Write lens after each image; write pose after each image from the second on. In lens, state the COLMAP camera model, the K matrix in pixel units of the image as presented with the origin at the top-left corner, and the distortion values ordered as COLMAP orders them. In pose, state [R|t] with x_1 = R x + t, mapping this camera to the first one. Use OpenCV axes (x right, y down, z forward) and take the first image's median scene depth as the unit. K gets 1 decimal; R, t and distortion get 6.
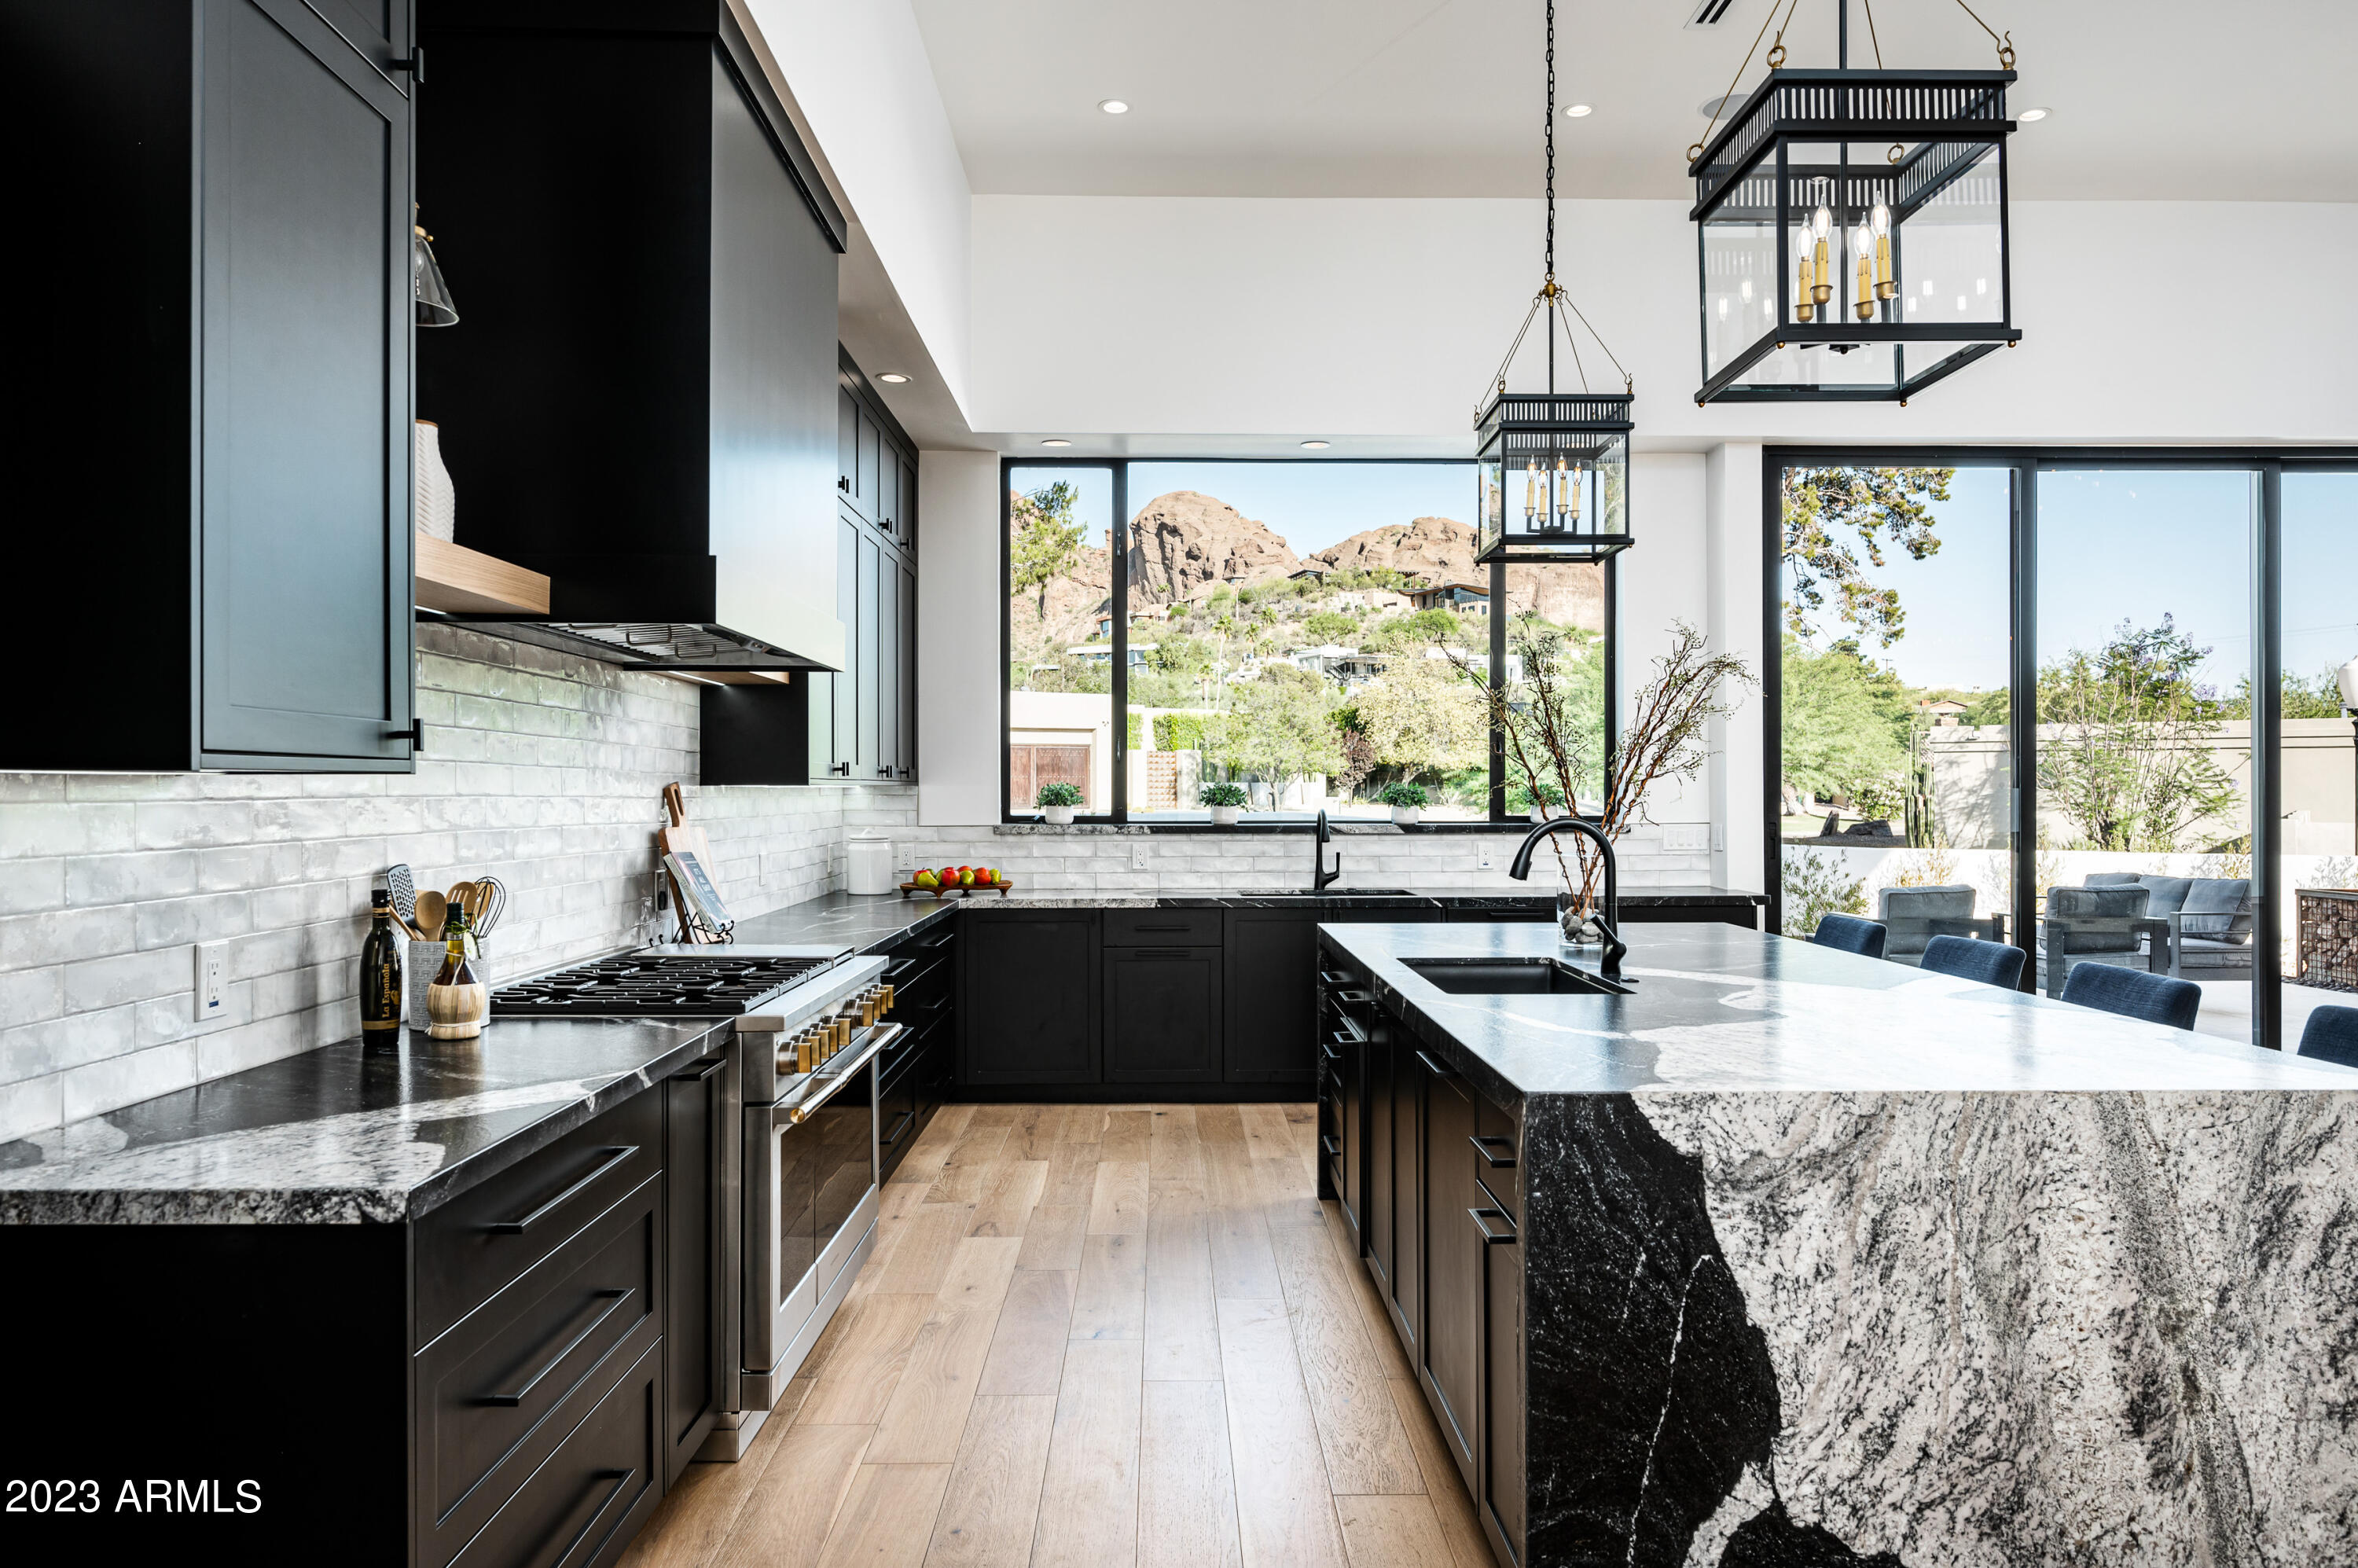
lens RADIAL K [[1580.0, 0, 1199.1], [0, 1580.0, 783.9], [0, 0, 1]] dist [-0.000089, 0.000877]
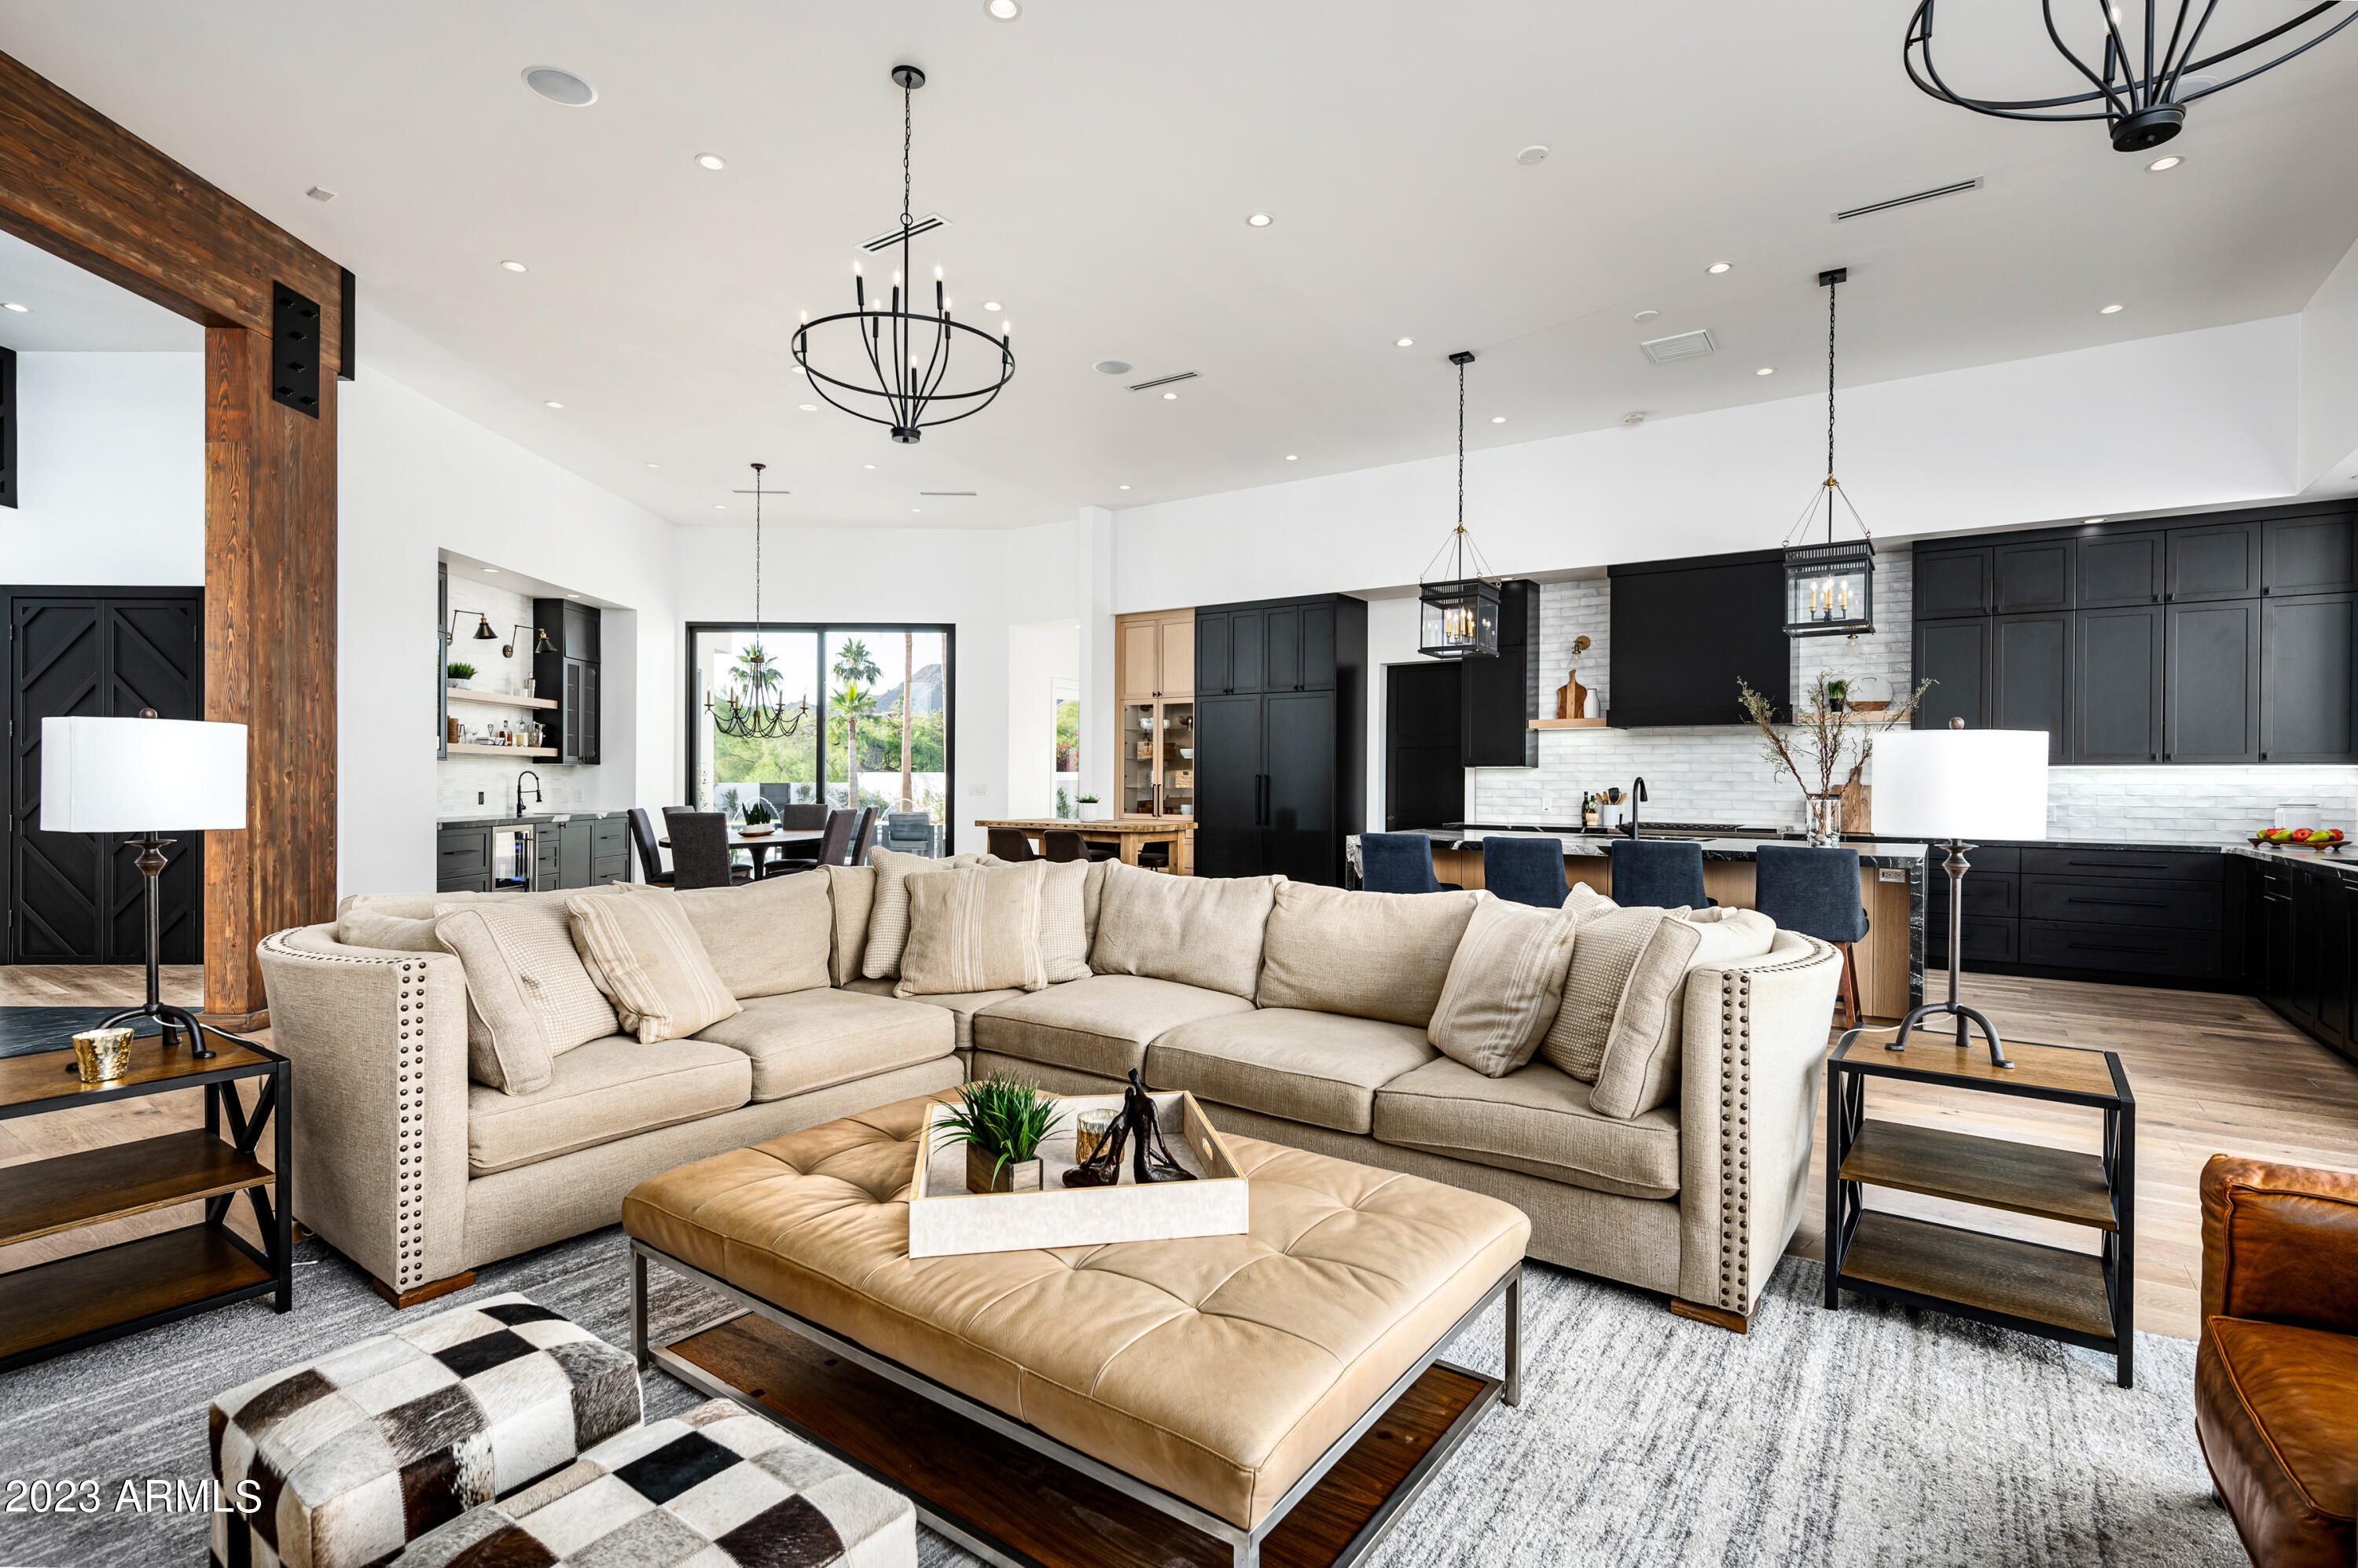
lens RADIAL K [[1103.2, 0, 1179.4], [0, 1103.2, 782.9], [0, 0, 1]] dist [-0.003277, -0.000205]
pose [[-0.586750, 0.001999, -0.809766, 1.071792], [-0.000144, 0.999997, 0.002574, 0.013157], [0.809768, 0.001627, -0.586748, 0.738614]]
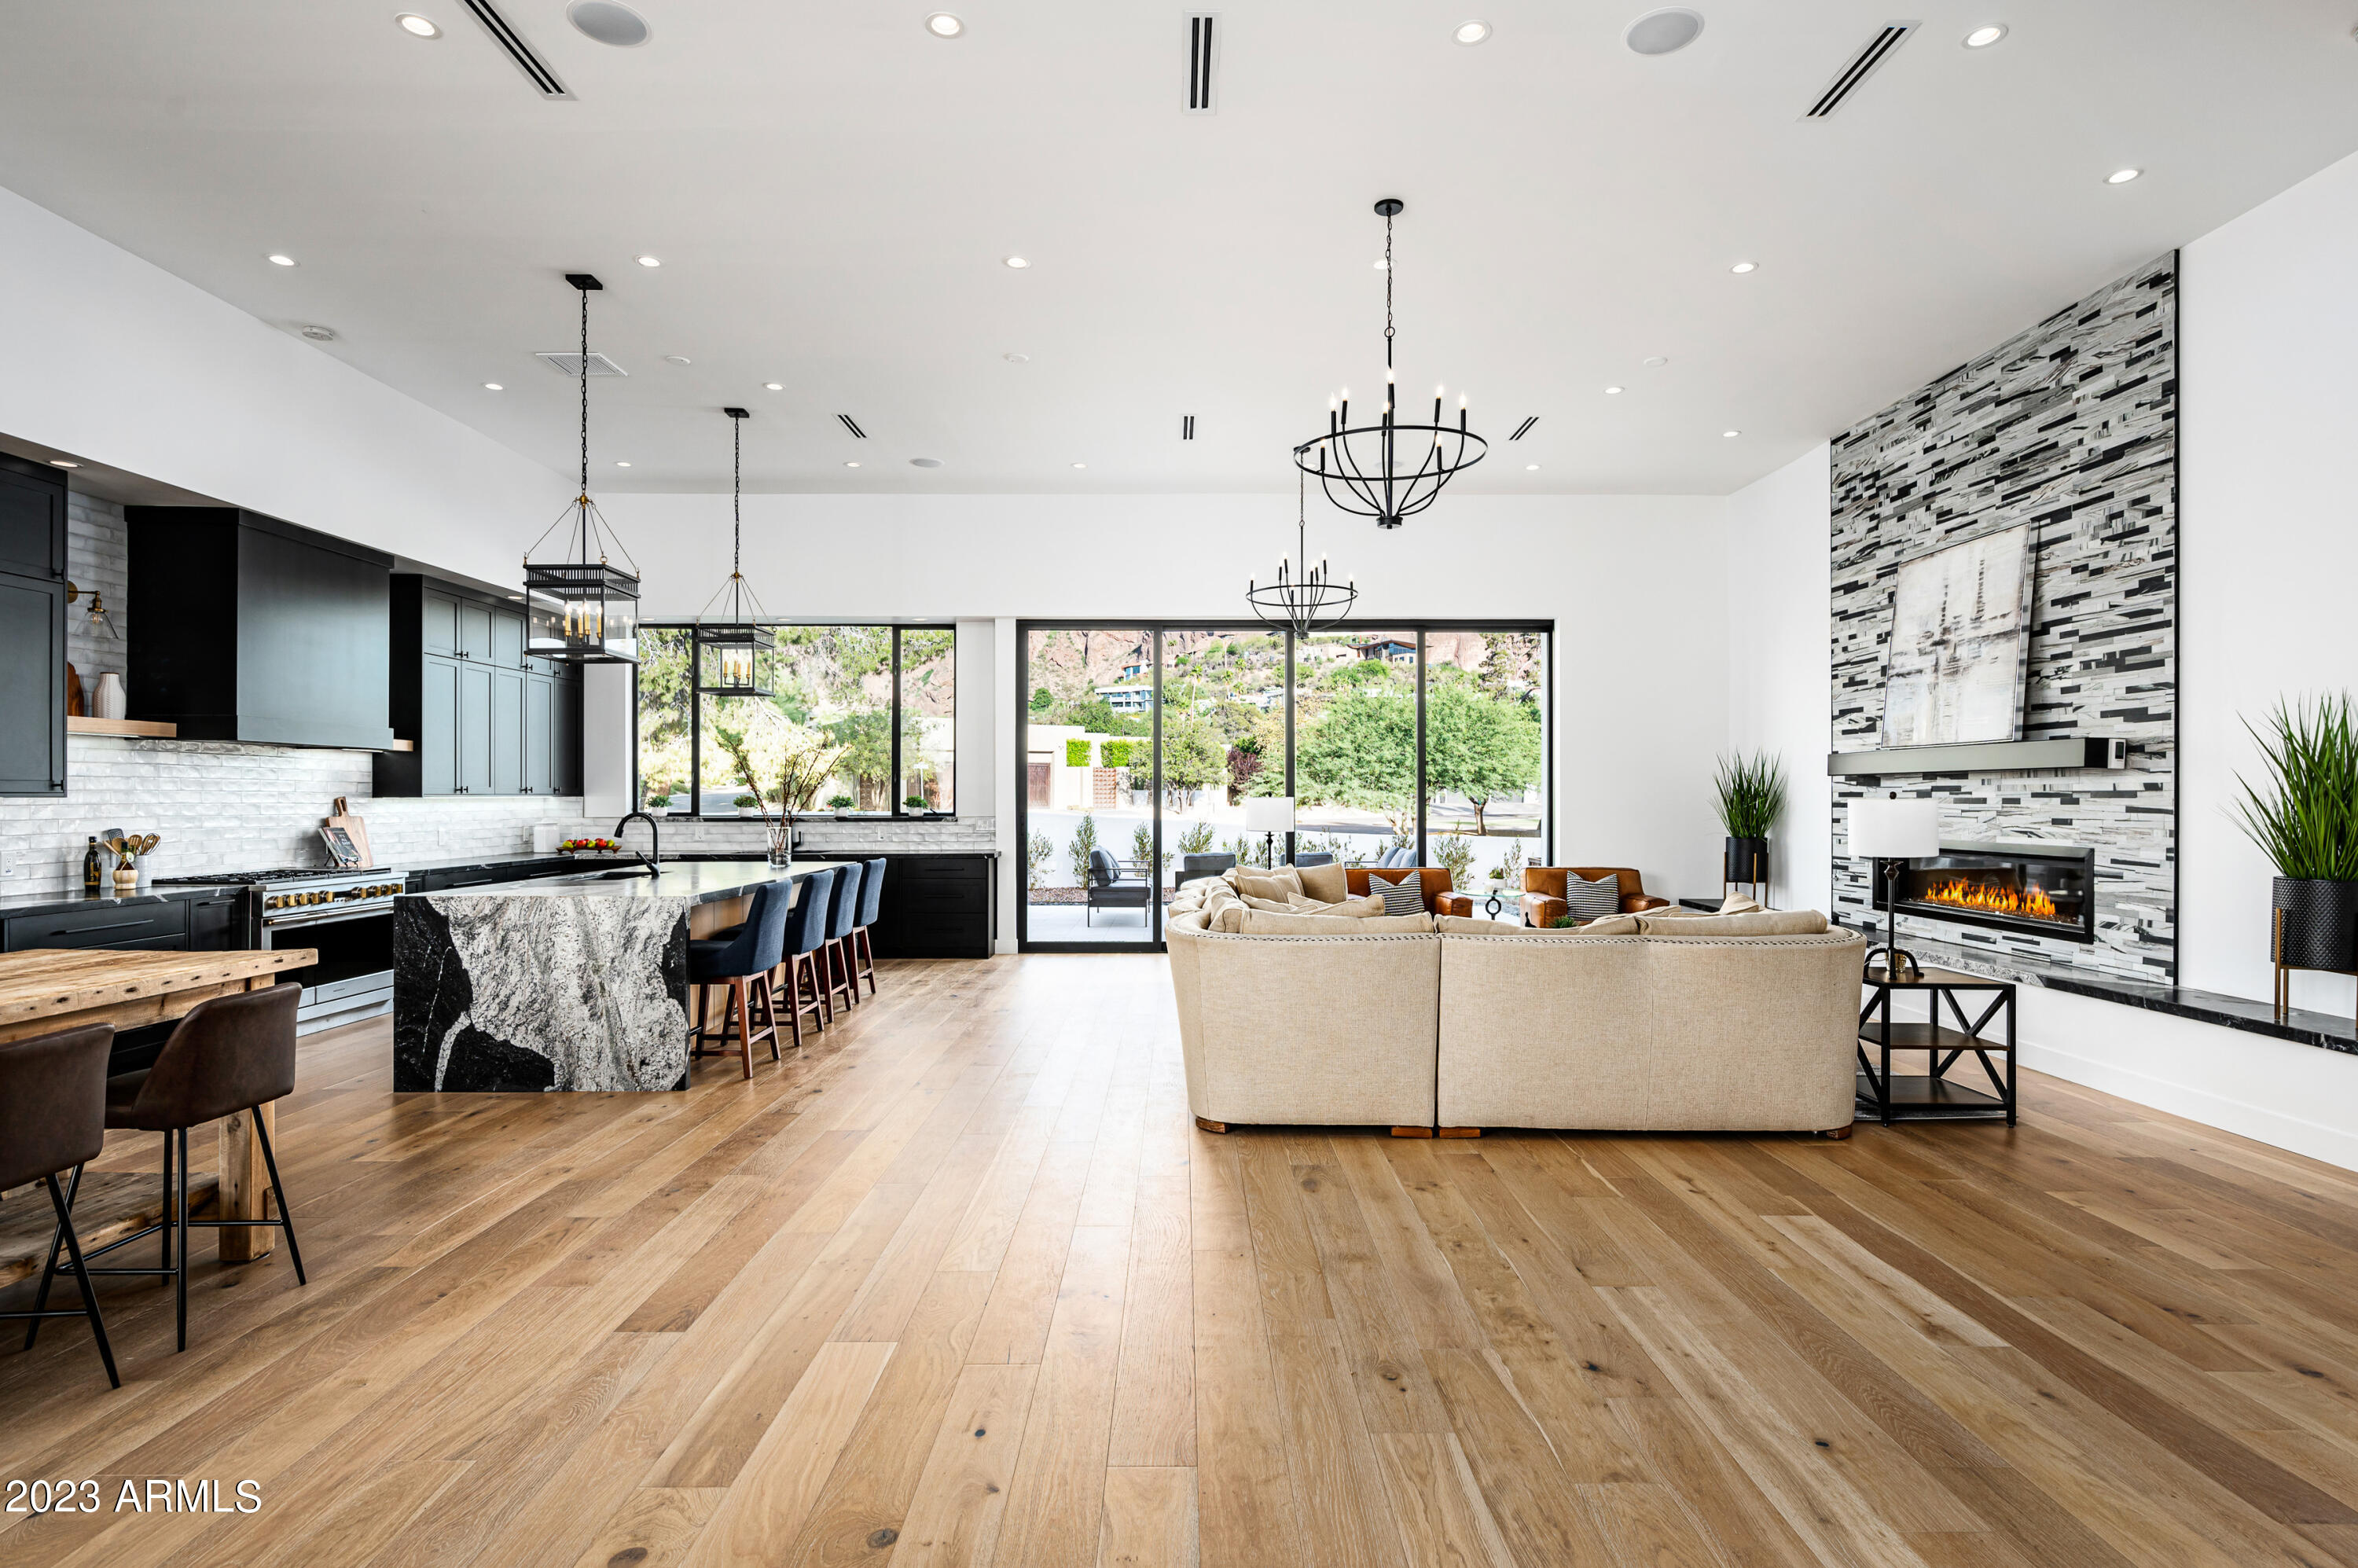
lens RADIAL K [[1200.4, 0, 1206.6], [0, 1200.4, 799.5], [0, 0, 1]] dist [-0.000541, -0.002148]
pose [[0.999976, 0.002643, -0.006382, 0.581983], [-0.002592, 0.999966, 0.007879, -0.008328], [0.006402, -0.007863, 0.999949, -0.445543]]
